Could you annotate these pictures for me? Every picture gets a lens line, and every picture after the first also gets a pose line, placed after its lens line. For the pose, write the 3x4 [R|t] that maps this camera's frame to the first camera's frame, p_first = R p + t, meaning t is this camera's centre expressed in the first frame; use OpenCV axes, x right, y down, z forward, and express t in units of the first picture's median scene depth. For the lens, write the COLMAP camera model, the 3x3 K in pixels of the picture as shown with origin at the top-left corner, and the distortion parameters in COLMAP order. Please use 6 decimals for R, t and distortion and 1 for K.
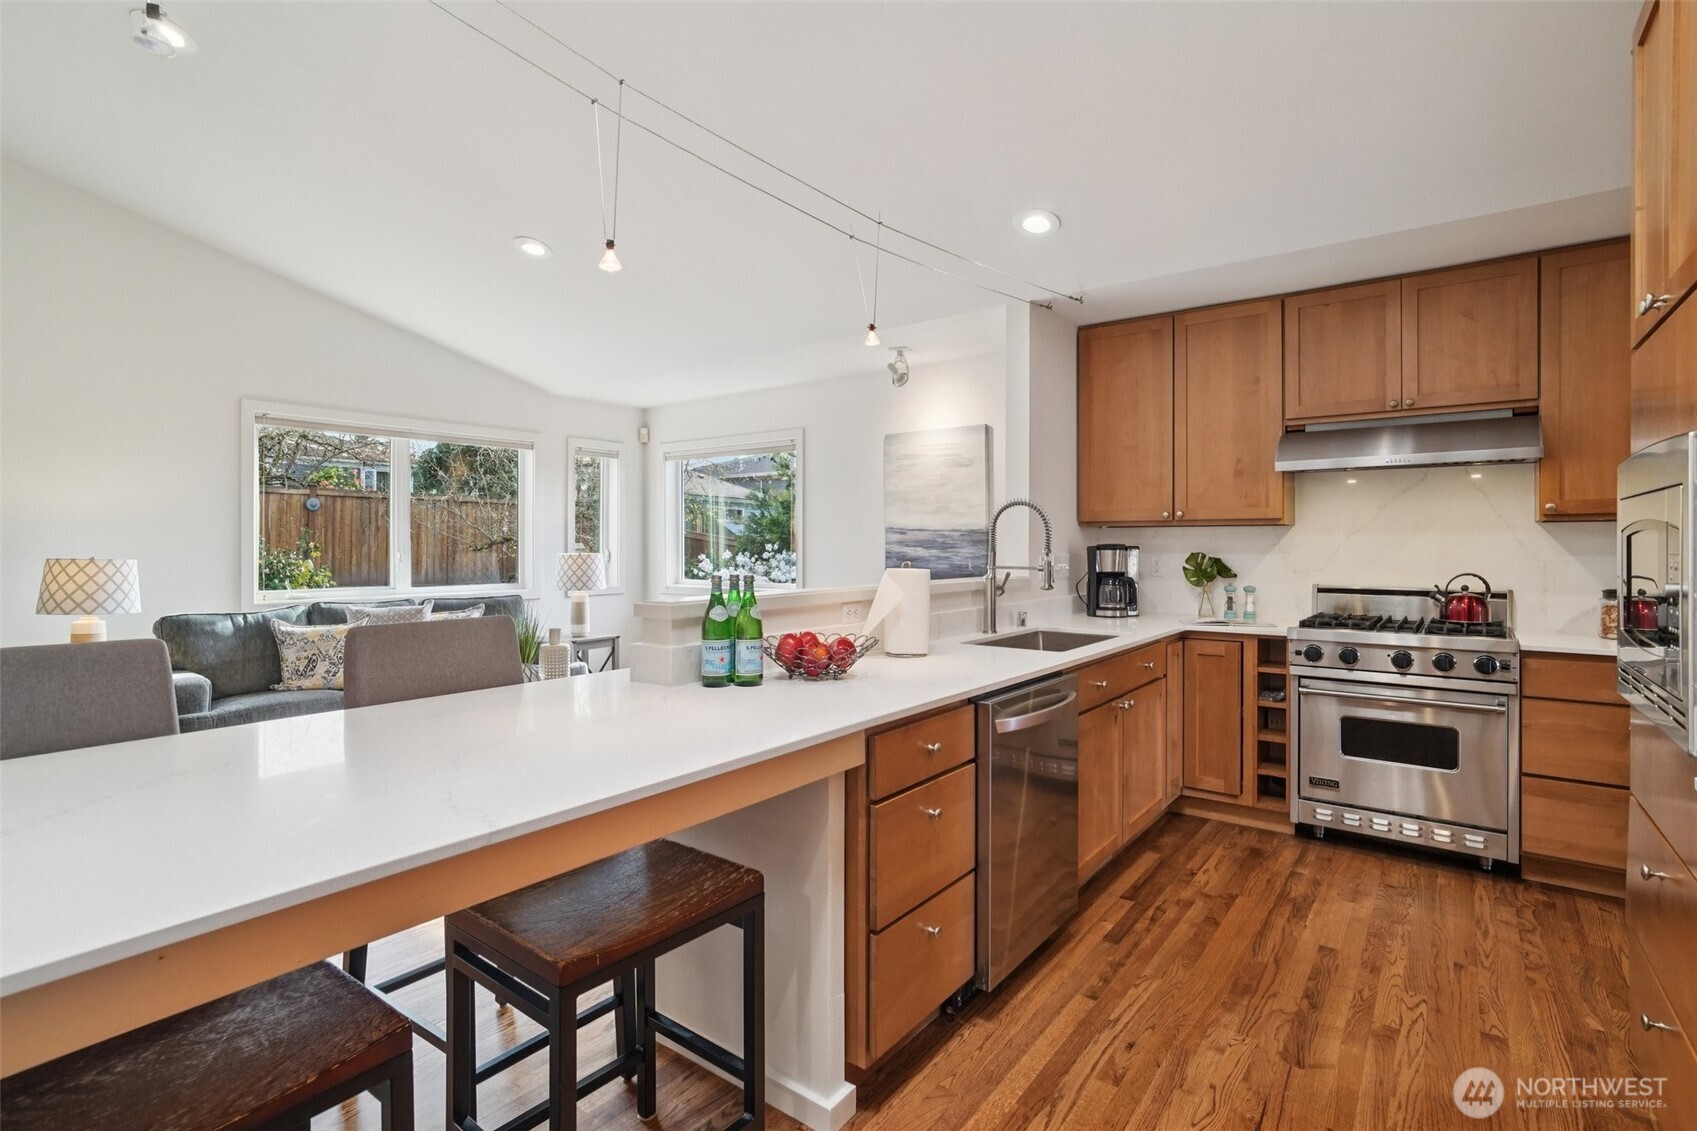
lens RADIAL K [[803.0, 0, 873.2], [0, 803.0, 544.2], [0, 0, 1]] dist [-0.017898, 0.008729]
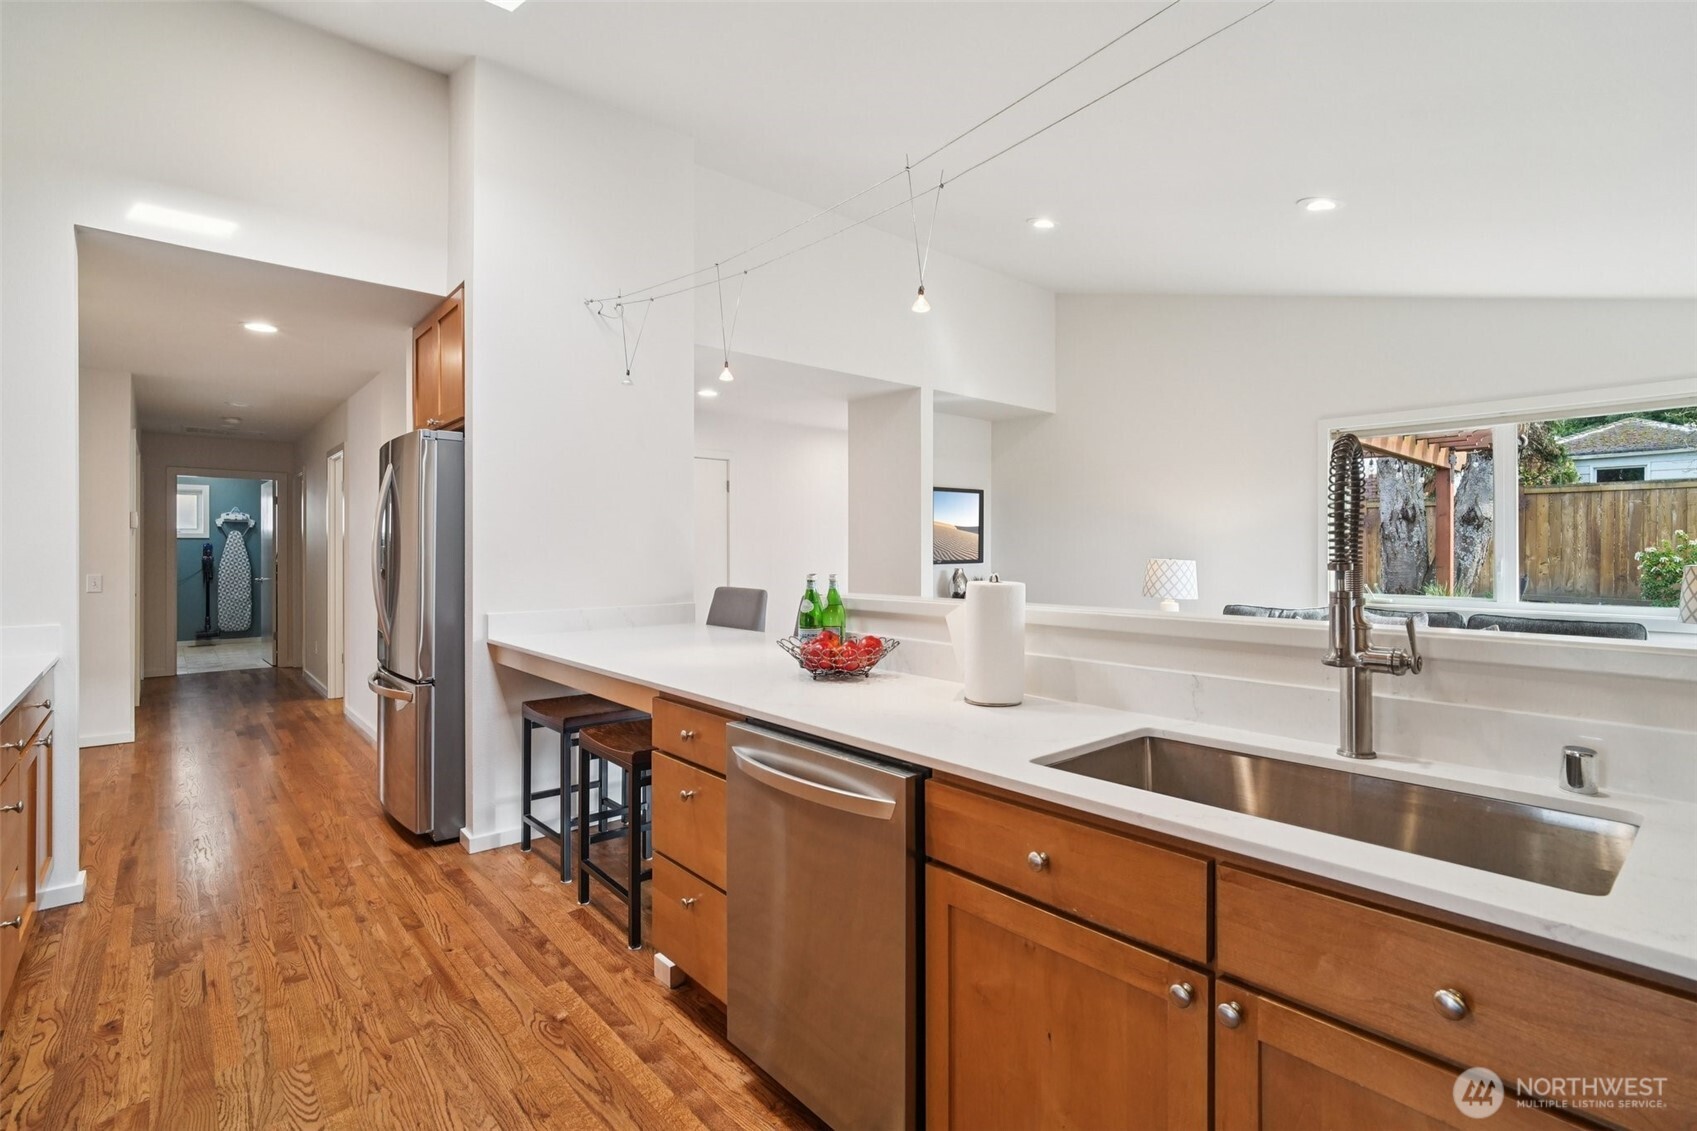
lens RADIAL K [[803.0, 0, 842.9], [0, 803.0, 547.9], [0, 0, 1]] dist [-0.017898, 0.008729]
pose [[-0.223112, -0.003759, -0.974785, 0.659461], [-0.001055, 0.999993, -0.003614, 0.002610], [0.974792, 0.000222, -0.223115, 0.873234]]
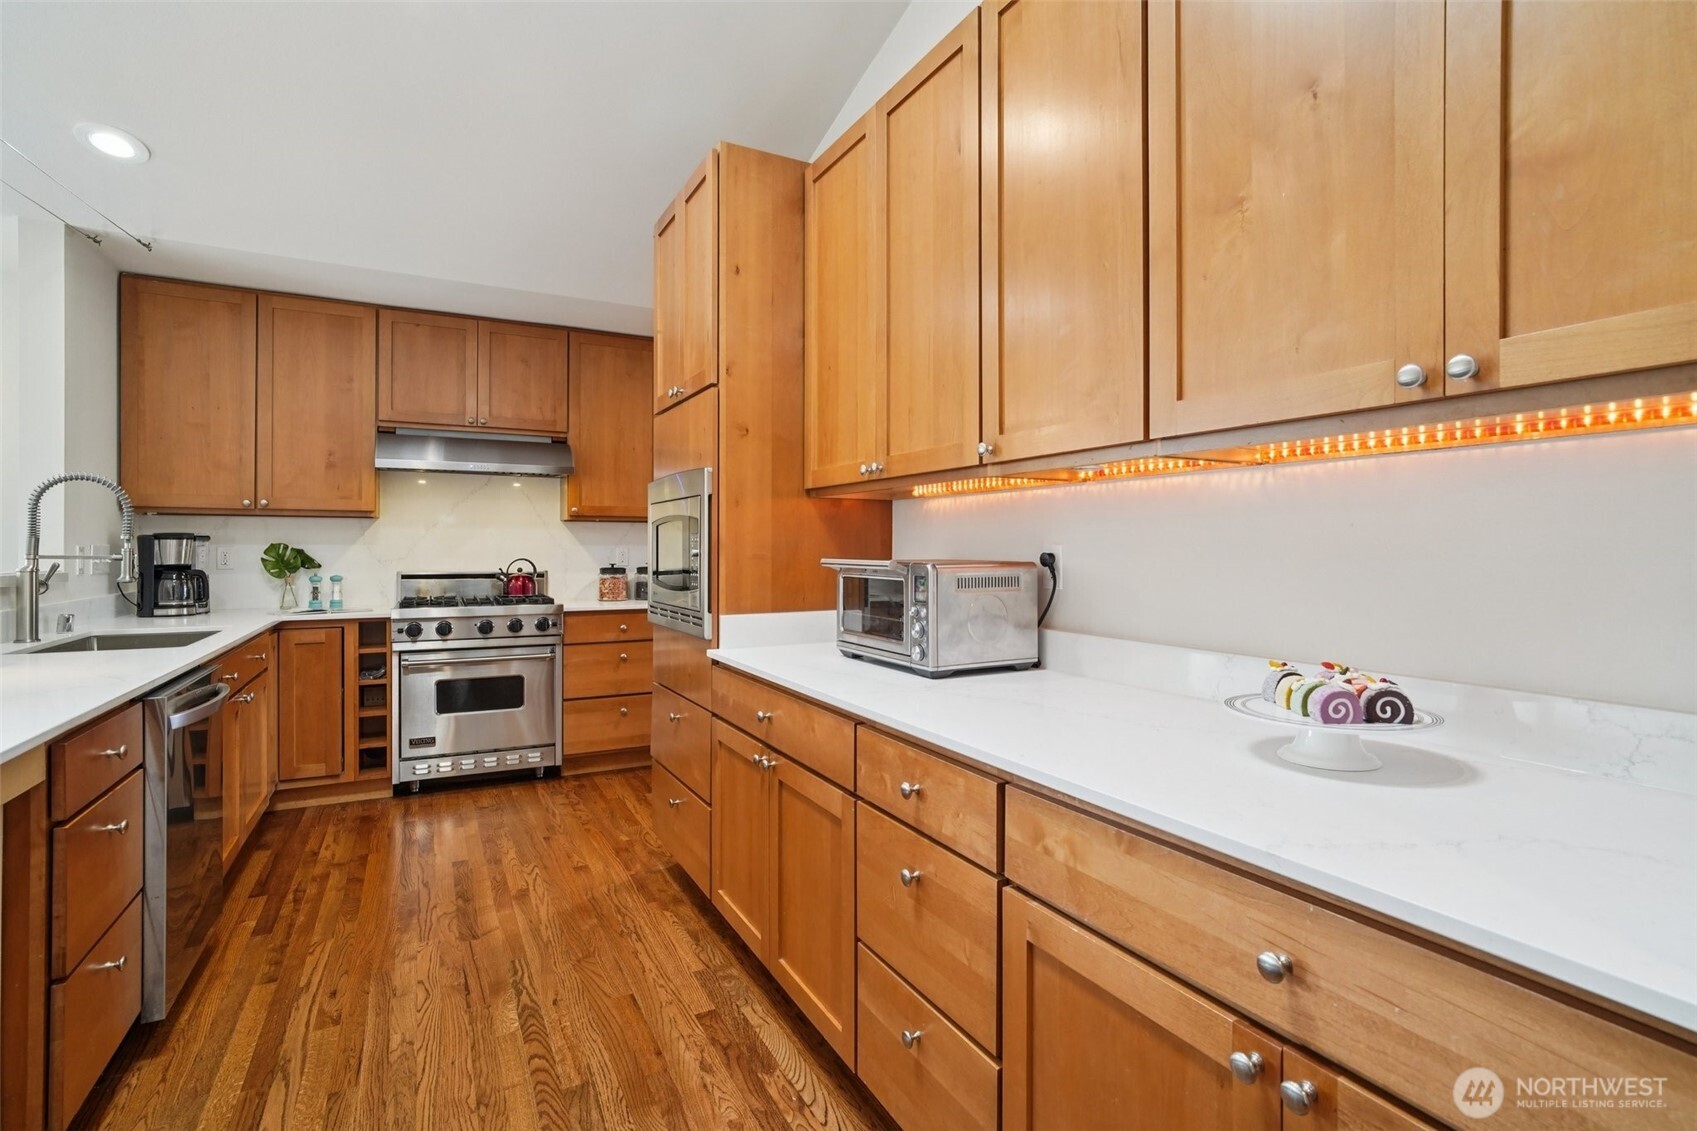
lens RADIAL K [[803.0, 0, 844.3], [0, 803.0, 543.6], [0, 0, 1]] dist [-0.017898, 0.008729]
pose [[0.435702, 0.006128, 0.900070, -0.218382], [-0.002847, 0.999981, -0.005430, 0.018695], [-0.900087, -0.000197, 0.435711, -0.051570]]
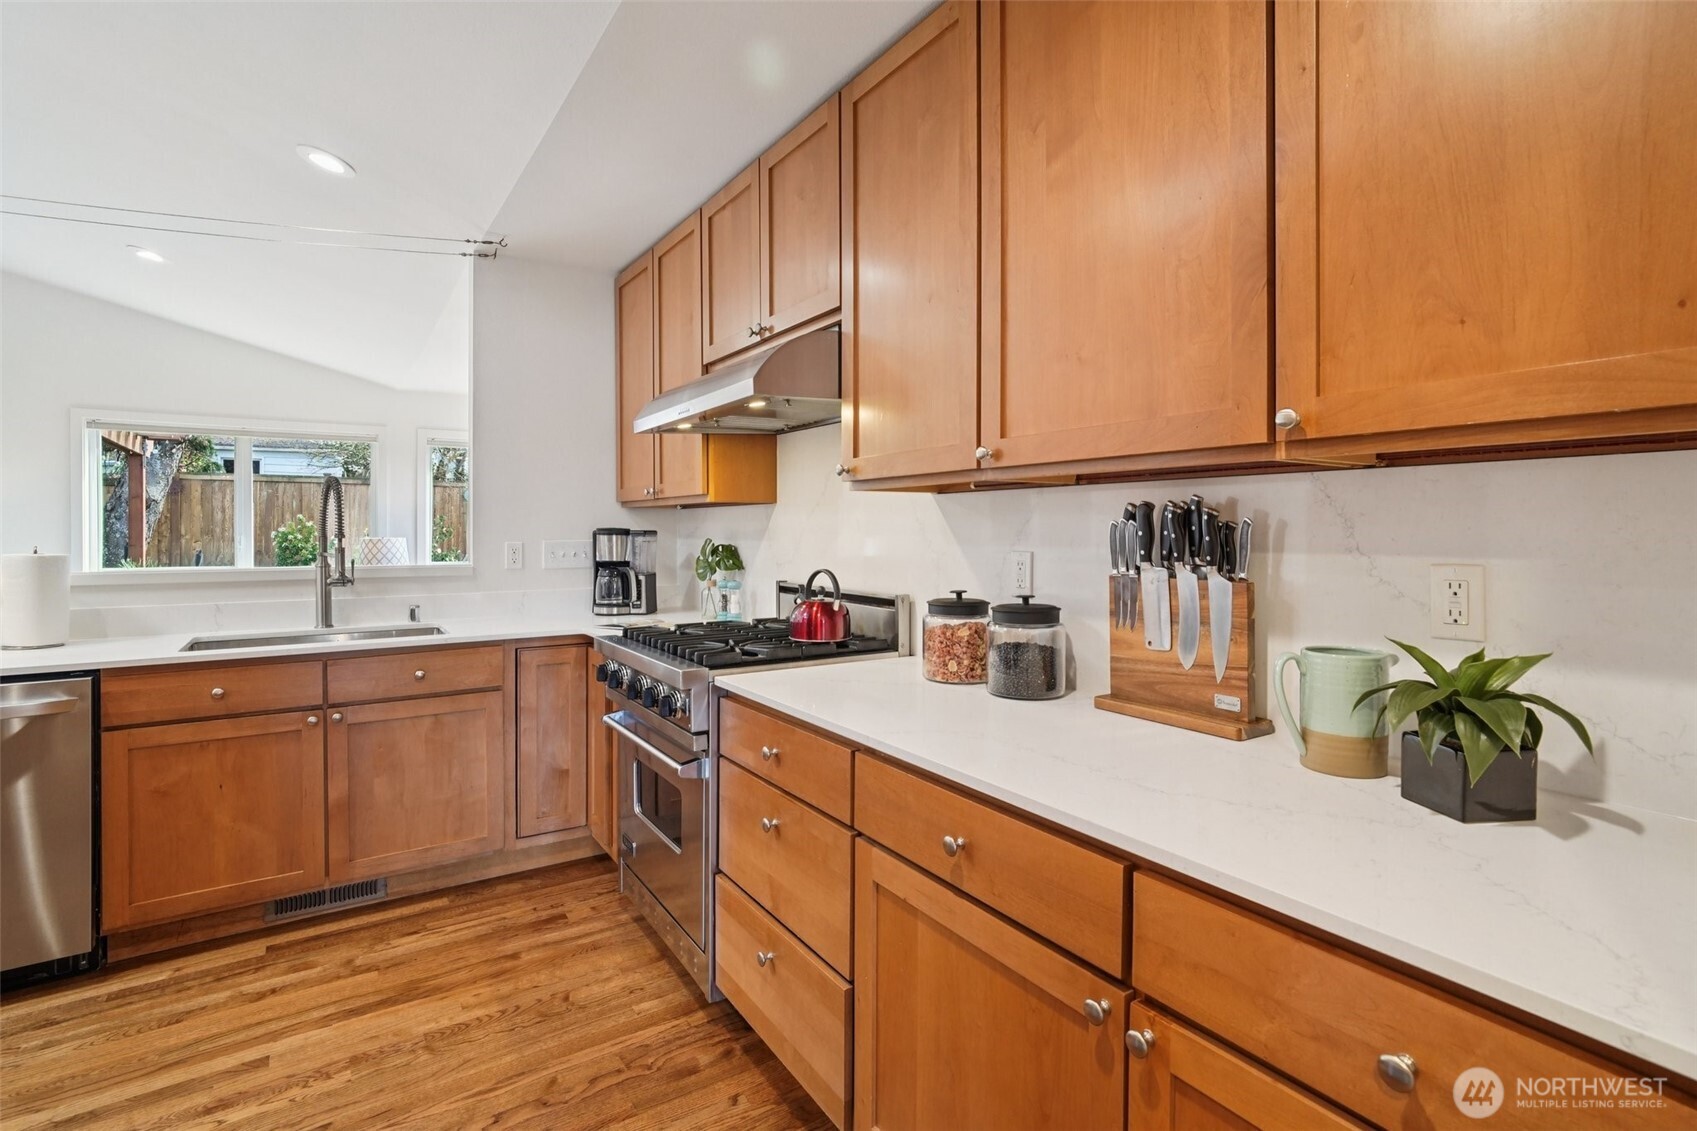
lens RADIAL K [[803.0, 0, 866.5], [0, 803.0, 540.9], [0, 0, 1]] dist [-0.017898, 0.008729]
pose [[0.944313, 0.003884, -0.329025, 1.065875], [0.000081, 0.999928, 0.012037, 0.004490], [0.329048, -0.011394, 0.944245, 0.381181]]
